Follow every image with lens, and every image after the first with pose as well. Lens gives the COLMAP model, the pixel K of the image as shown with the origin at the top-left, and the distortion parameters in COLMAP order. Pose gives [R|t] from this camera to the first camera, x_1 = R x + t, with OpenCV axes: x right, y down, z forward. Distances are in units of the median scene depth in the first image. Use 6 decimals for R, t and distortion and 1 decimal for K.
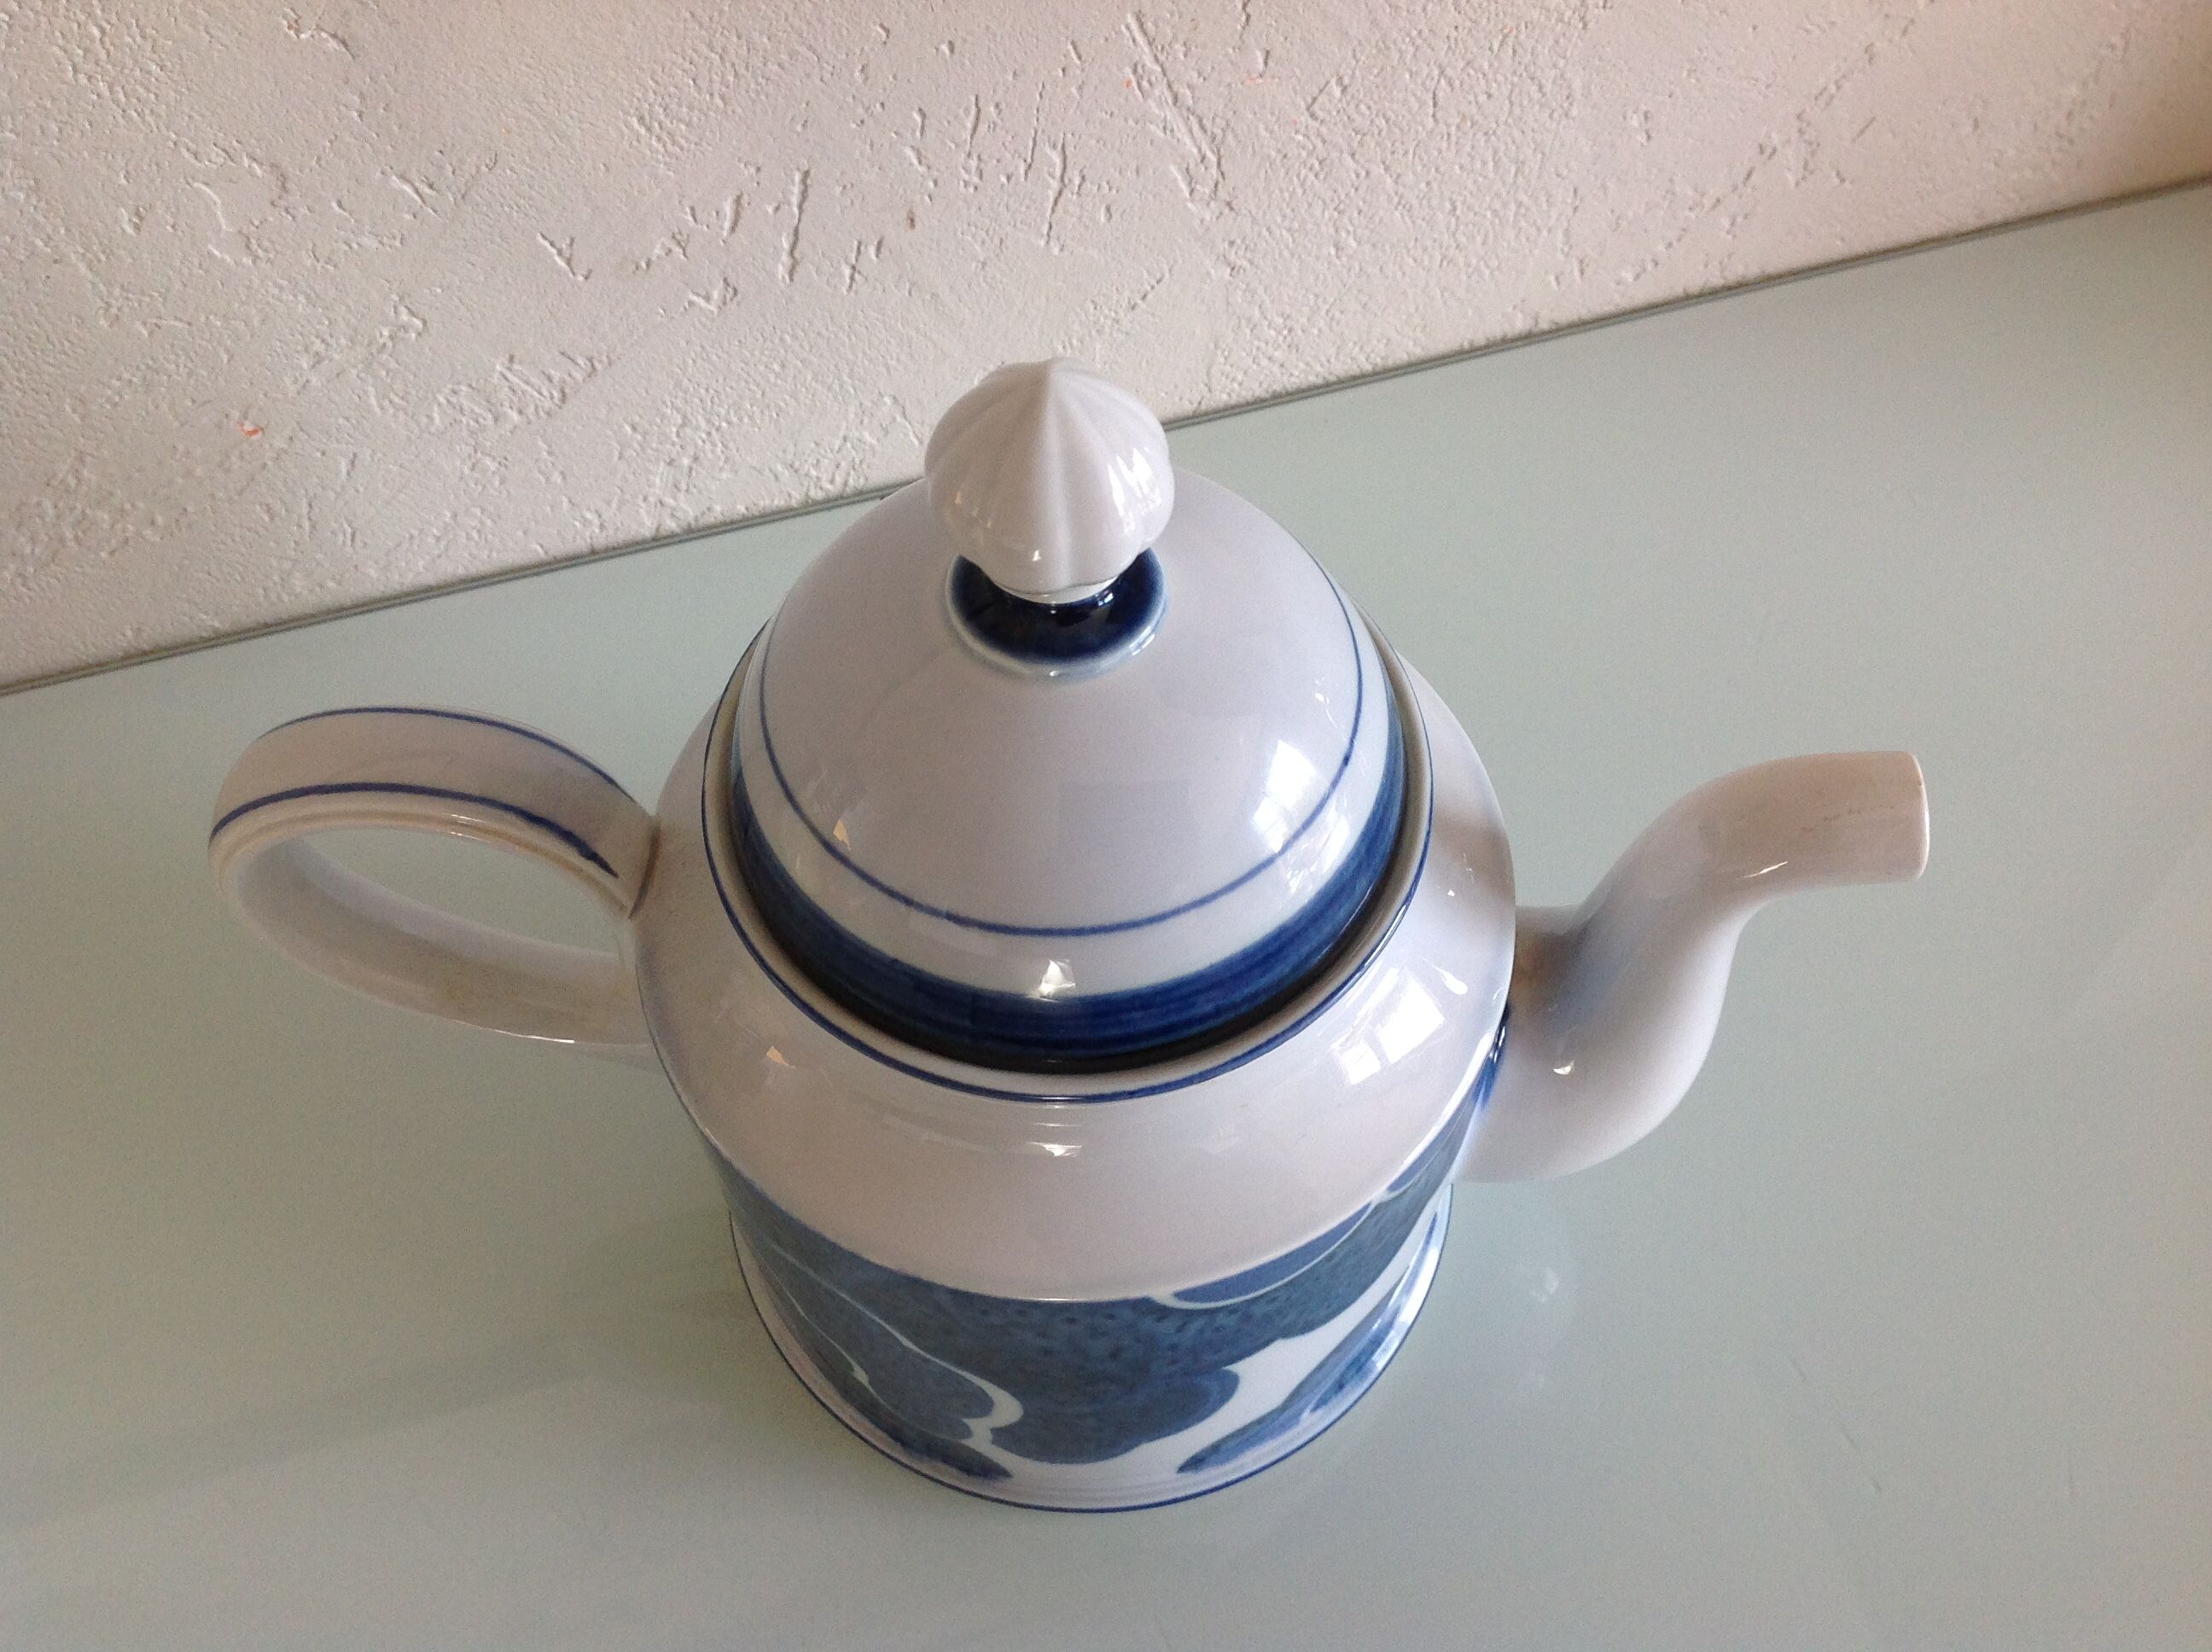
lens RADIAL K [[2137.8, 0, 1114.4], [0, 2137.8, 826.9], [0, 0, 1]] dist [0.142166, -0.367833]
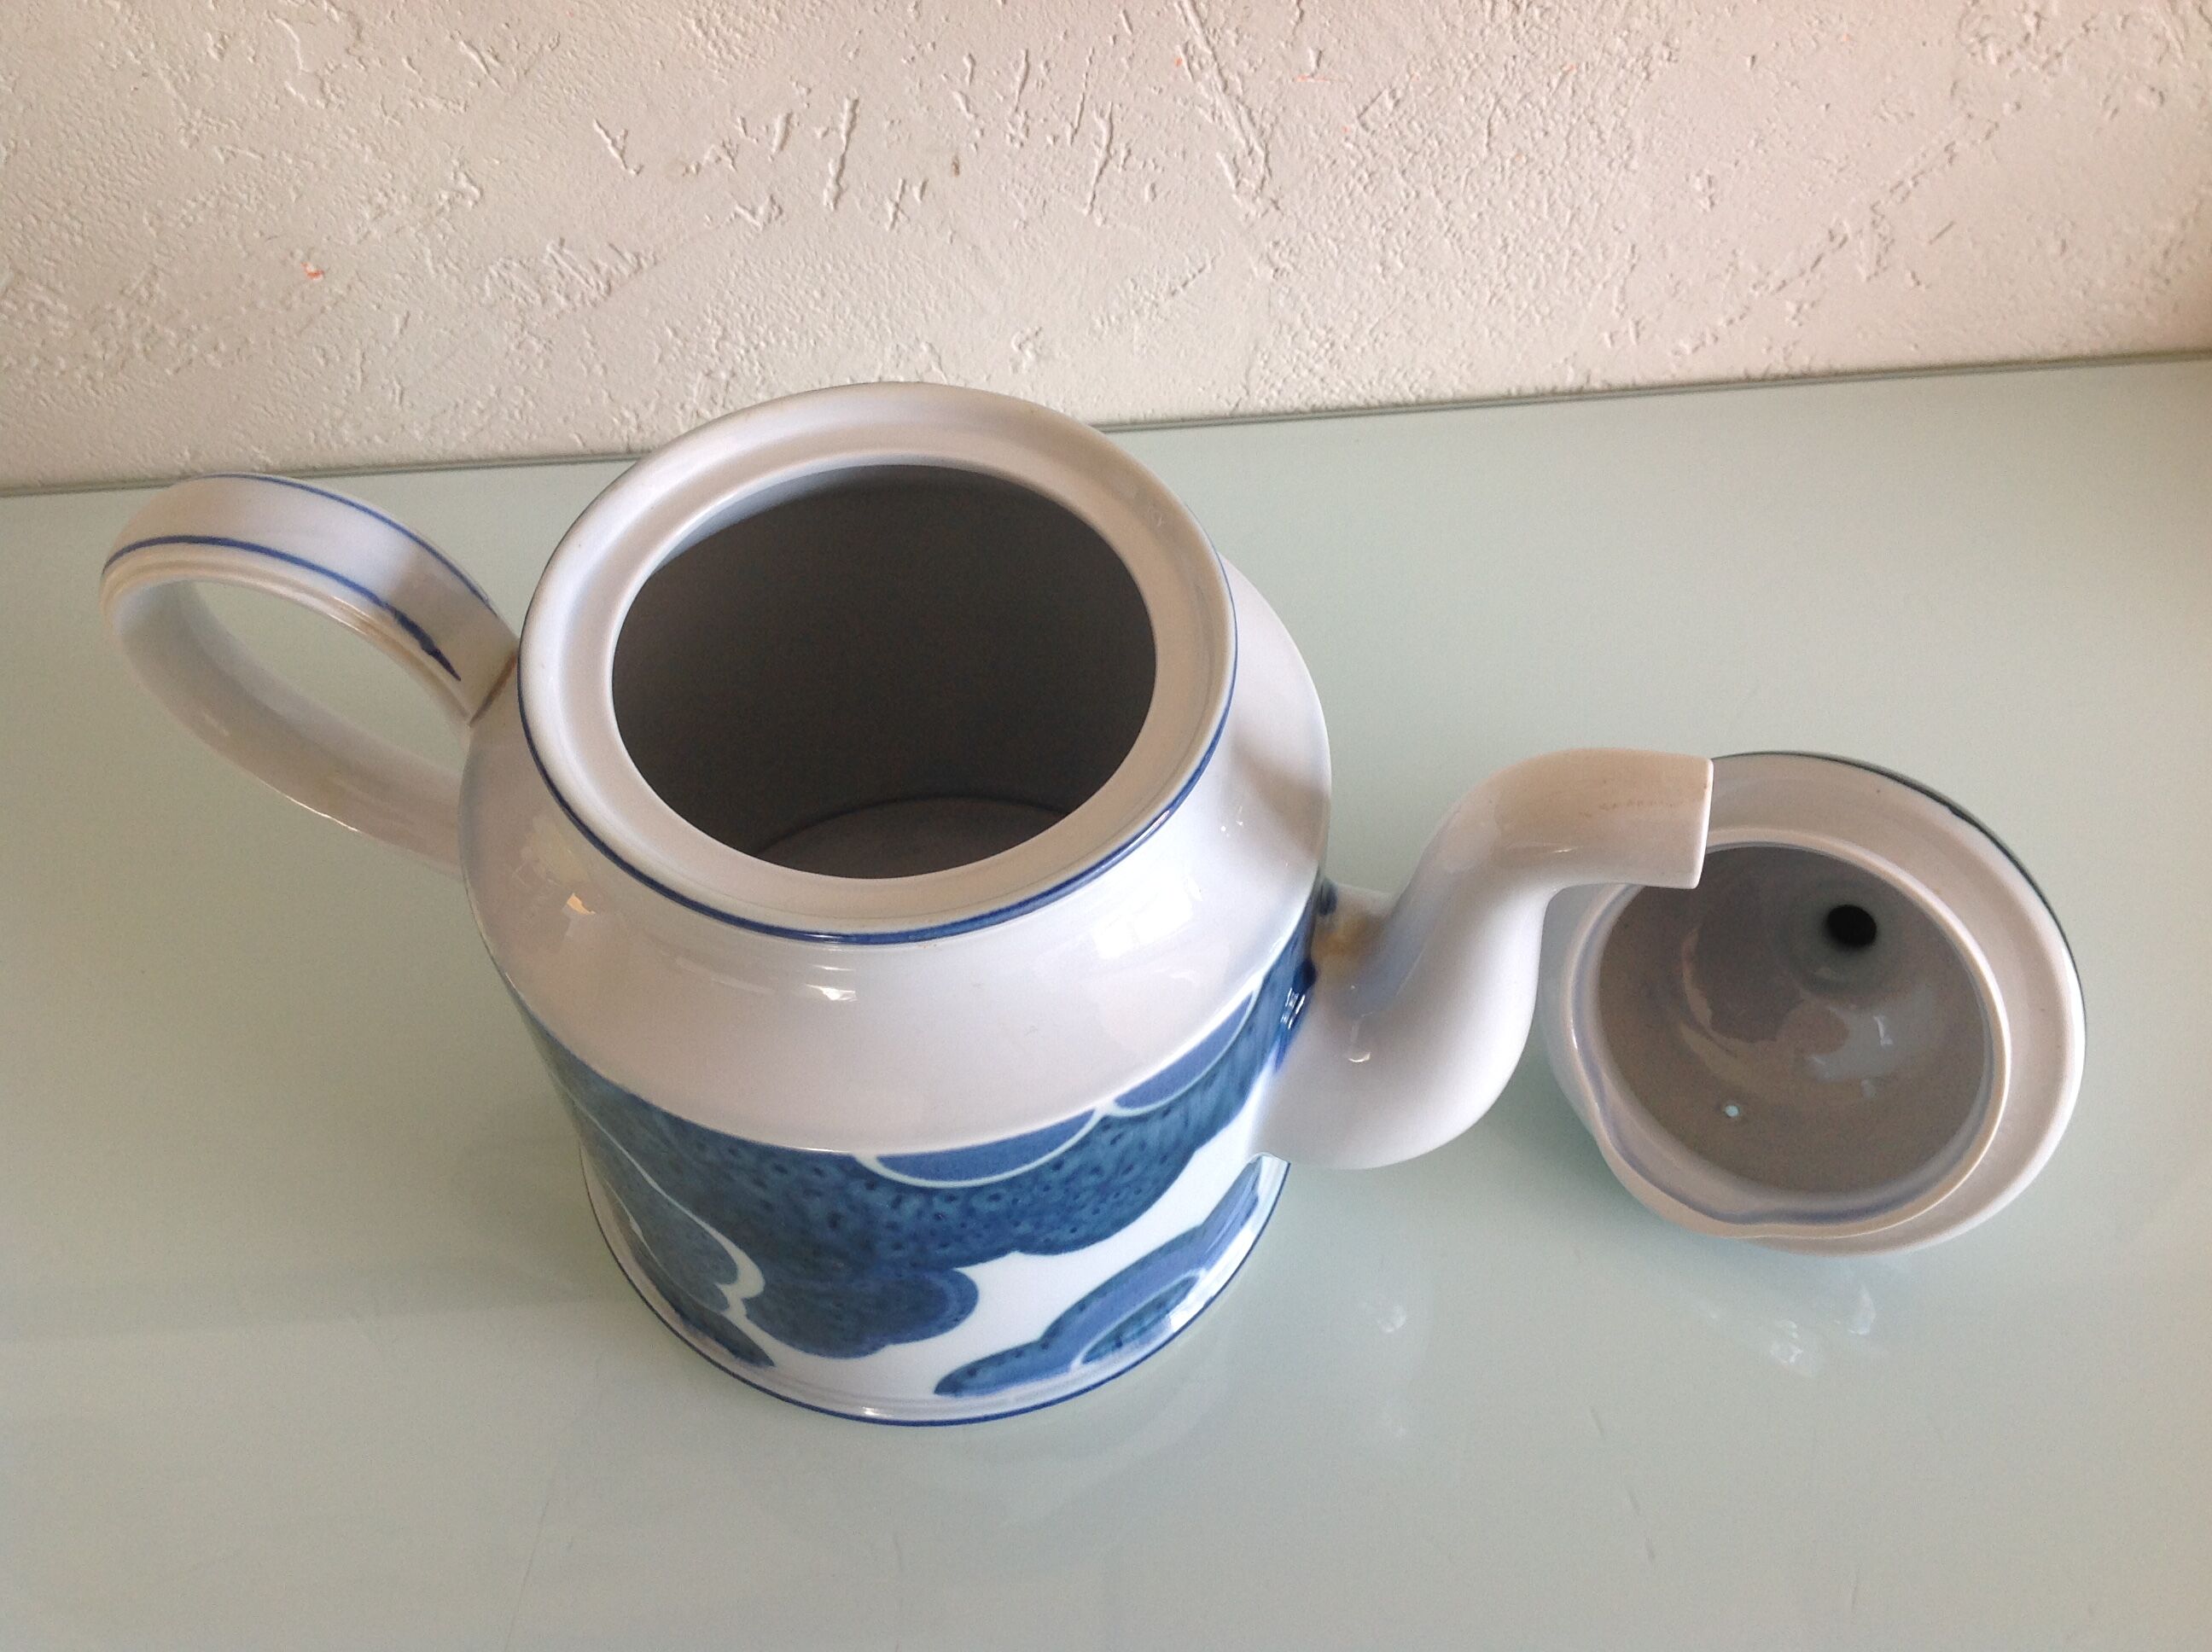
lens RADIAL K [[2137.8, 0, 1114.4], [0, 2137.8, 826.9], [0, 0, 1]] dist [0.142166, -0.367833]
pose [[0.980497, 0.169719, -0.099100, 0.131810], [-0.174590, 0.983715, -0.042688, 0.058488], [0.090241, 0.059157, 0.994161, -0.001128]]
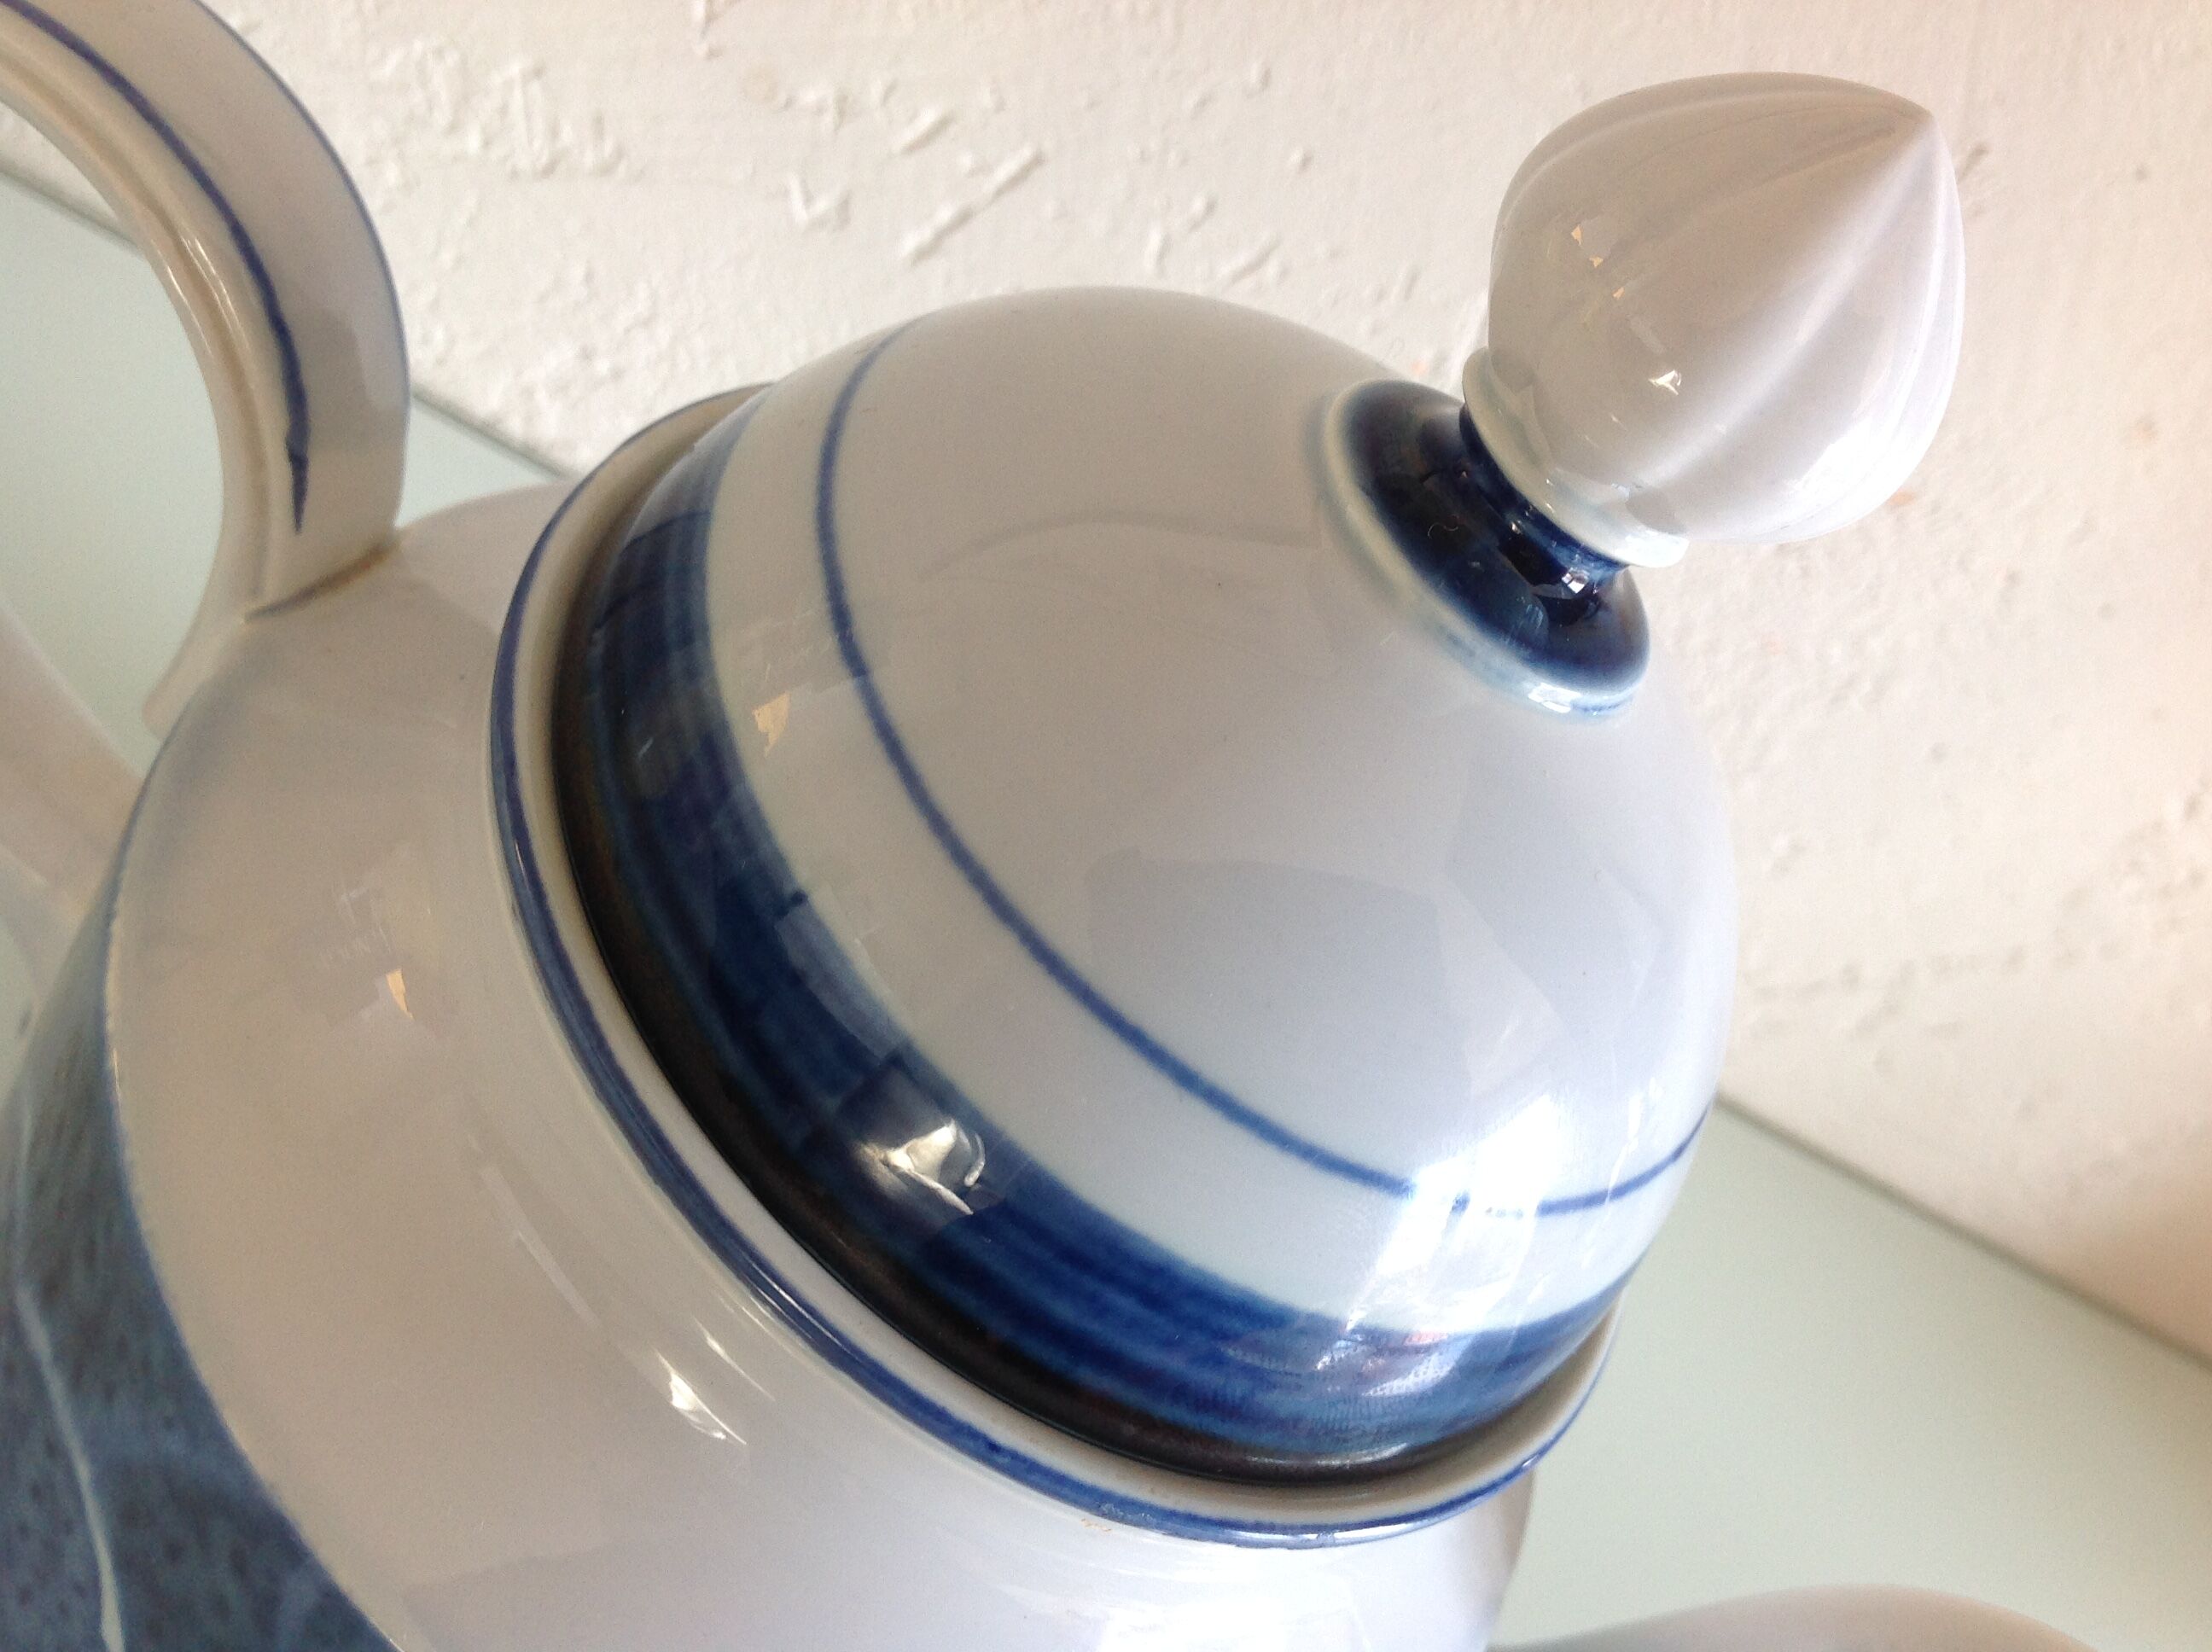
lens RADIAL K [[2183.3, 0, 1115.9], [0, 2183.3, 808.0], [0, 0, 1]] dist [0.086435, -0.191717]
pose [[0.764394, 0.632356, 0.125805, -0.071709], [-0.563899, 0.750295, -0.345074, 0.101646], [-0.312601, 0.192831, 0.930106, 0.311999]]
